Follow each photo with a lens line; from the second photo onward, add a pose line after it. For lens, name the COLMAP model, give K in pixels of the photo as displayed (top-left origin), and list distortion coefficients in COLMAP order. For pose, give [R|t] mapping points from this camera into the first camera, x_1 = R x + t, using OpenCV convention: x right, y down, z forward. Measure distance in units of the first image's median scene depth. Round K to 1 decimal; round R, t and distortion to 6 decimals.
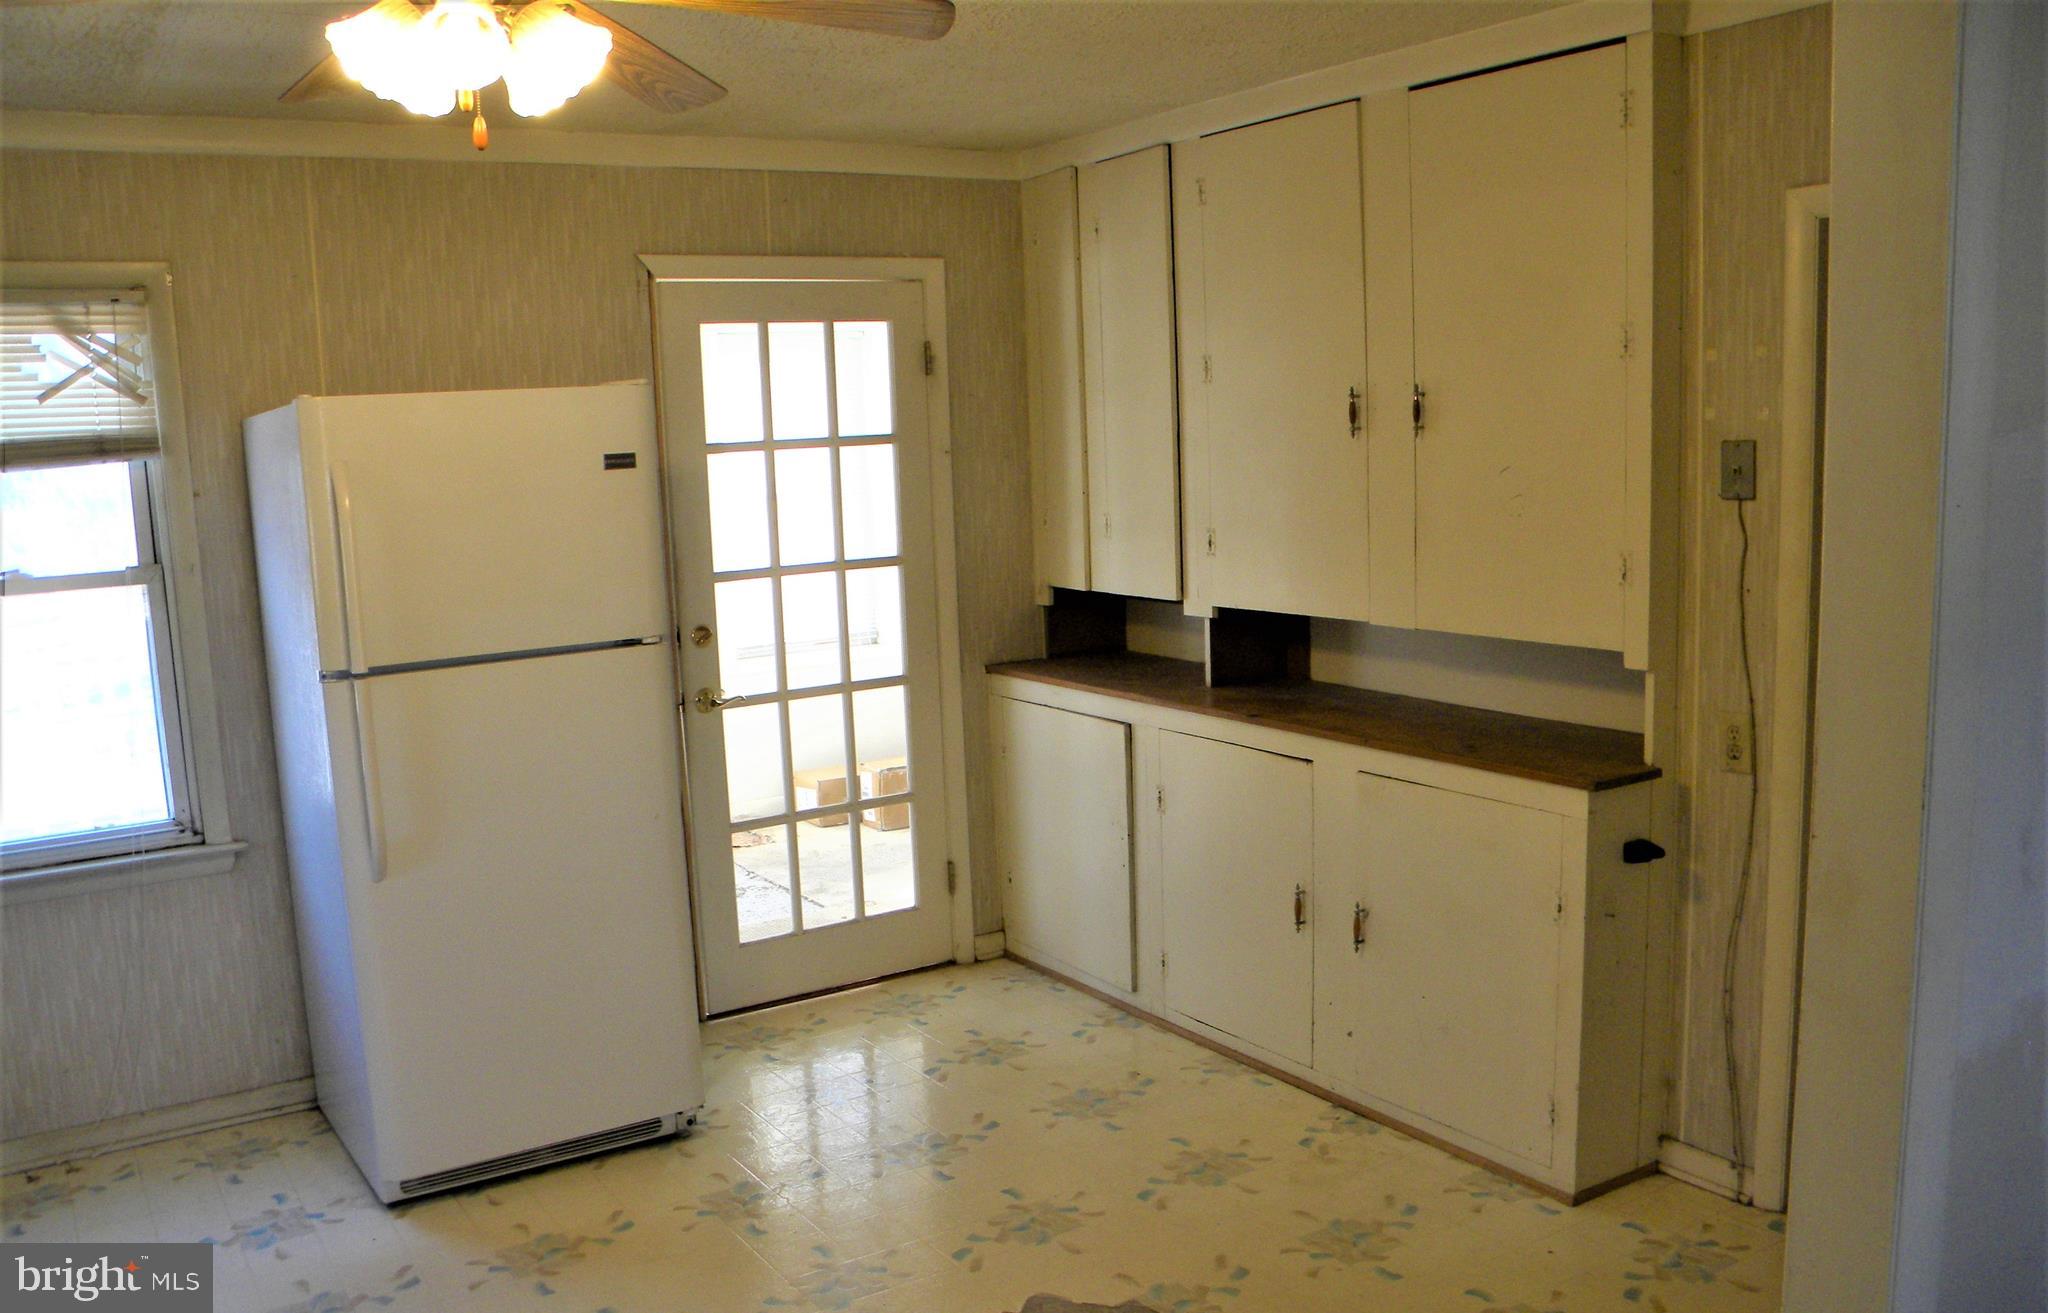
lens RADIAL K [[1752.4, 0, 1028.2], [0, 1752.4, 698.2], [0, 0, 1]] dist [-0.144890, 0.076394]
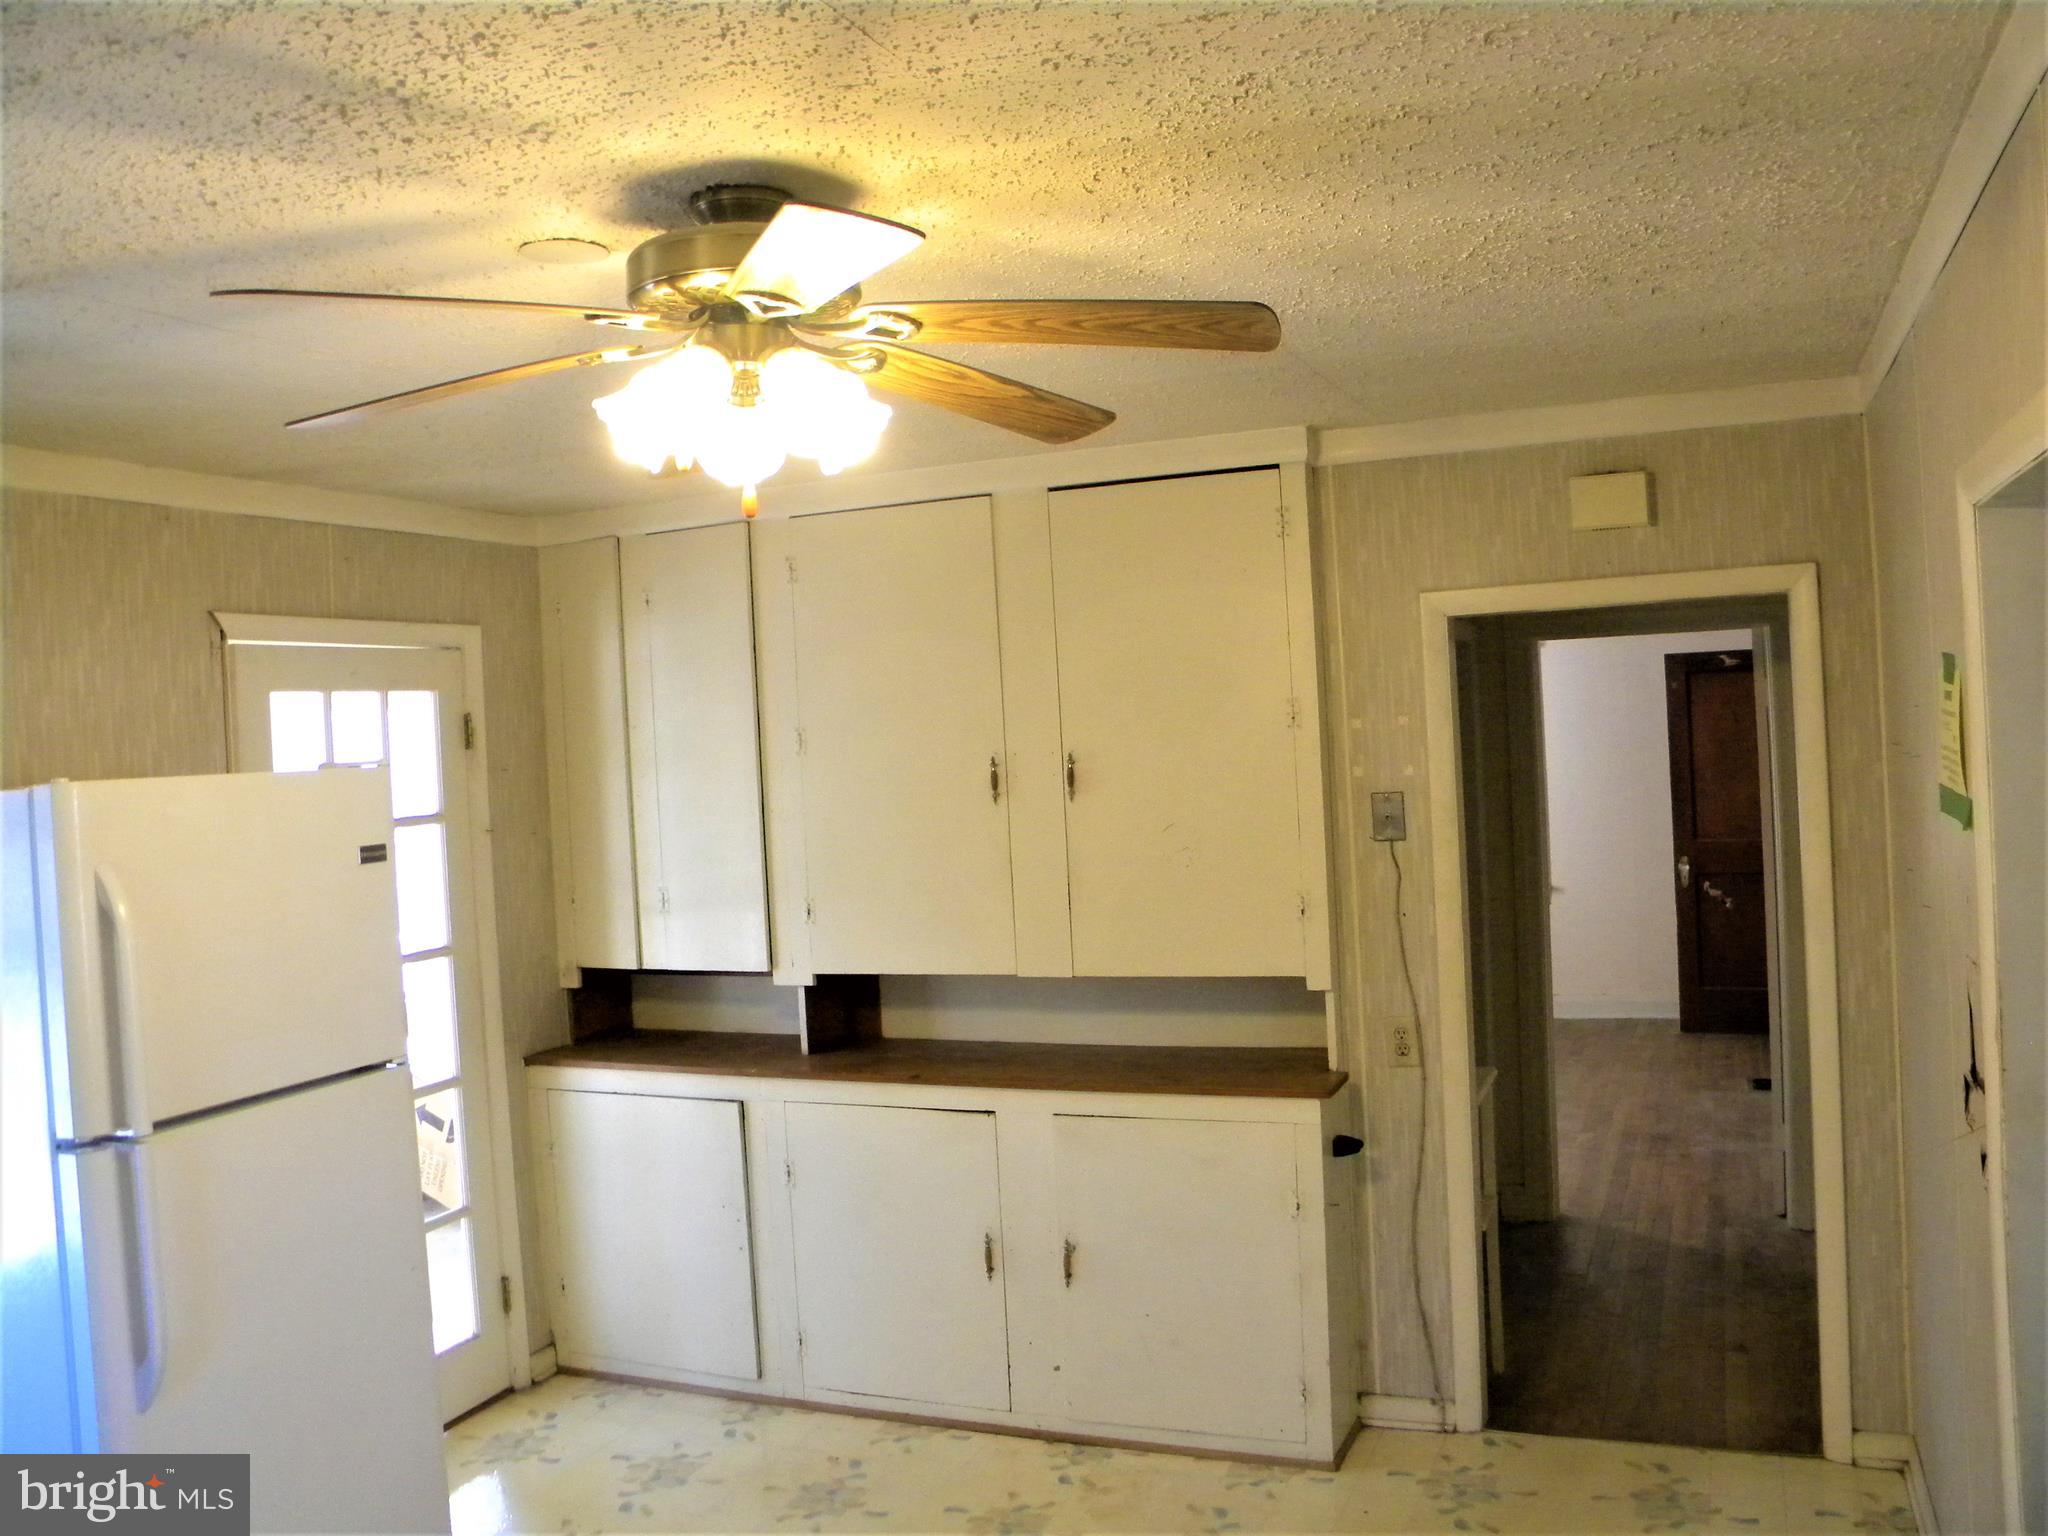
lens RADIAL K [[1723.2, 0, 1029.3], [0, 1723.2, 733.6], [0, 0, 1]] dist [-0.145529, 0.068879]
pose [[0.819526, -0.005848, 0.573012, -0.366329], [0.109824, 0.983015, -0.147040, -0.030118], [-0.562419, 0.183434, 0.806249, 0.110105]]
